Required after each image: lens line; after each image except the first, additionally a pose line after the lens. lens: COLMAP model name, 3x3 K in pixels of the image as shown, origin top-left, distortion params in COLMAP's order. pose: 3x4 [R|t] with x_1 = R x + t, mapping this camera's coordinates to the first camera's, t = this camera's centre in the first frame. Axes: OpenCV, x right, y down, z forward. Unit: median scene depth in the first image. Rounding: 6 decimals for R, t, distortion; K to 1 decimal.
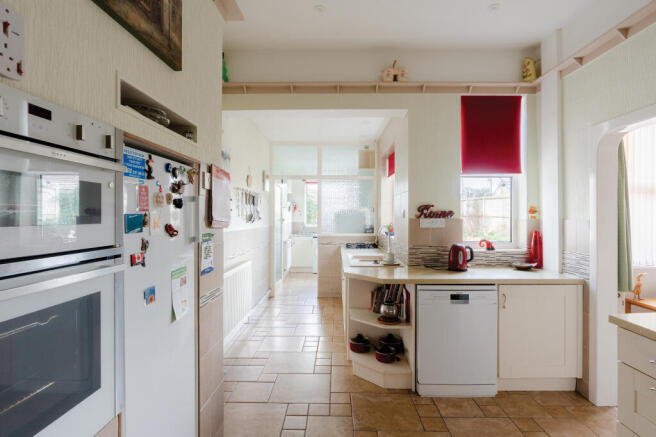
lens RADIAL K [[352.3, 0, 328.0], [0, 352.3, 218.5], [0, 0, 1]] dist [-0.000871, -0.000140]
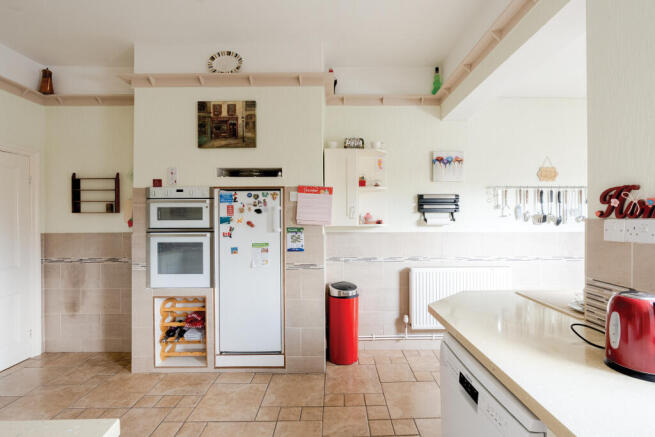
lens RADIAL K [[294.2, 0, 334.0], [0, 294.2, 219.2], [0, 0, 1]] dist [-0.012141, 0.010059]
pose [[0.020941, 0.002487, -0.999778, 0.611401], [-0.001204, 0.999996, 0.002462, -0.000447], [0.999780, 0.001152, 0.020944, 0.661651]]
